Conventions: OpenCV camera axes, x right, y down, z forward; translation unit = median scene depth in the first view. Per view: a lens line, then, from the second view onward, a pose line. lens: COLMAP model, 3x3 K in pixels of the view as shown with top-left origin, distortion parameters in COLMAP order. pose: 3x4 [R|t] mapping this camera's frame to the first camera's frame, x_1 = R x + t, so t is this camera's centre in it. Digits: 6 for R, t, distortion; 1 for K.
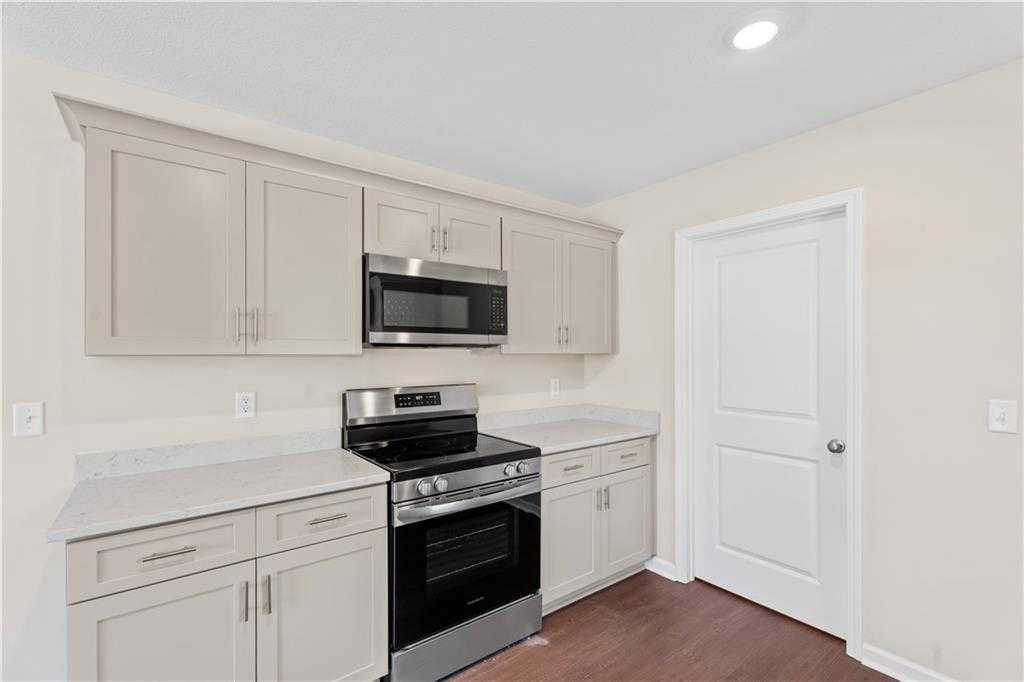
lens RADIAL K [[462.9, 0, 514.2], [0, 462.9, 353.0], [0, 0, 1]] dist [0.001418, 0.000328]
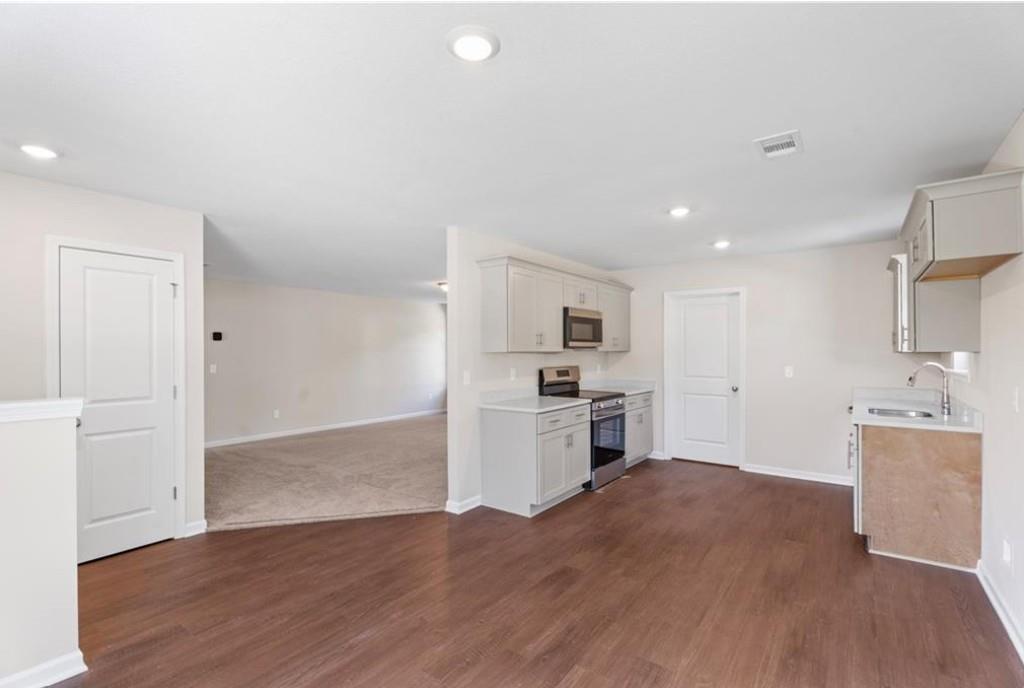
lens RADIAL K [[459.6, 0, 515.0], [0, 459.6, 354.4], [0, 0, 1]] dist [0.001524, 0.000410]
pose [[0.962178, -0.001187, 0.272421, -1.037226], [-0.000672, 0.999977, 0.006733, 0.002855], [-0.272422, -0.006662, 0.962155, -0.976763]]
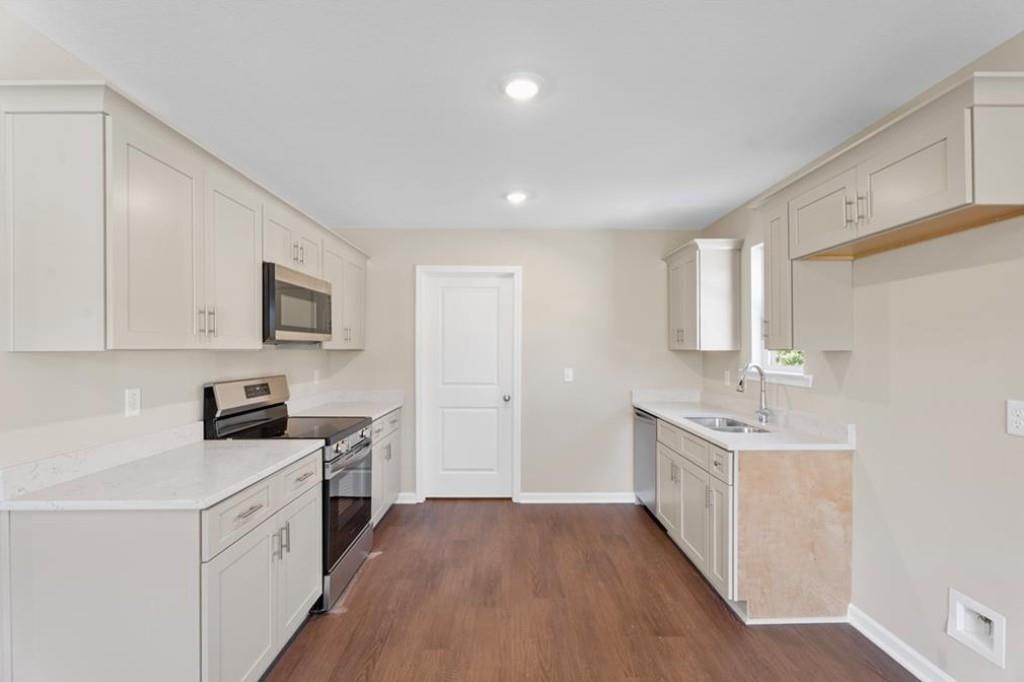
lens RADIAL K [[466.7, 0, 514.1], [0, 466.7, 347.1], [0, 0, 1]] dist [-0.000922, -0.000025]
pose [[0.606383, 0.004951, 0.795157, -0.772204], [-0.001538, 0.999986, -0.005054, 0.002549], [-0.795171, 0.001842, 0.606383, -0.176560]]
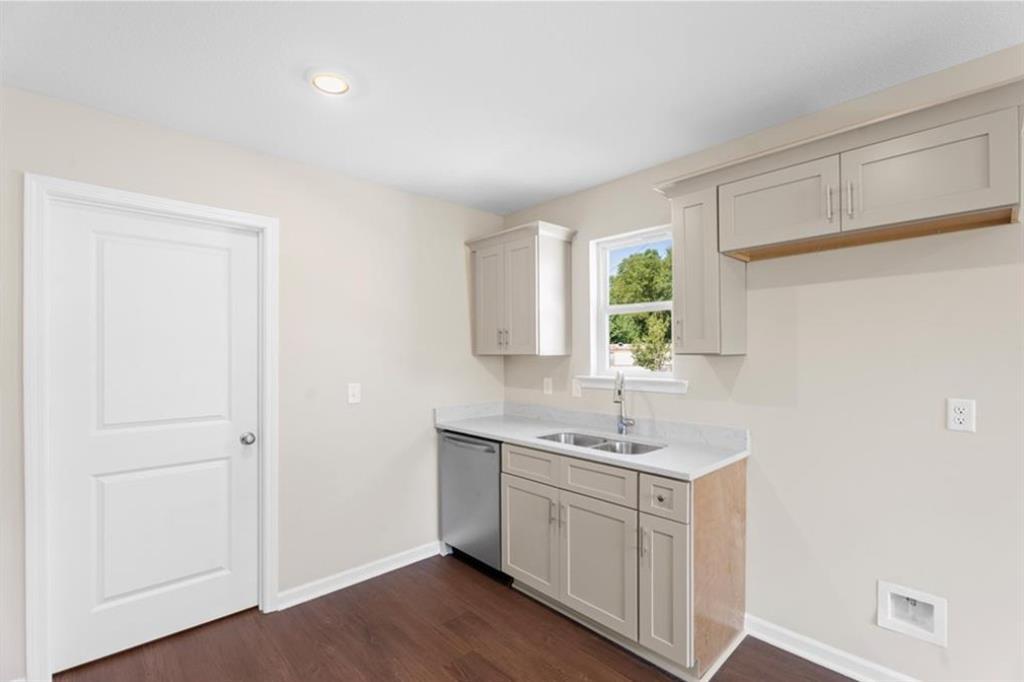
lens RADIAL K [[456.3, 0, 514.6], [0, 456.3, 349.6], [0, 0, 1]] dist [-0.001019, 0.000024]
pose [[-0.090497, 0.007980, 0.995865, -0.441620], [0.006298, 0.999952, -0.007441, -0.001415], [-0.995877, 0.005598, -0.090543, 0.433478]]
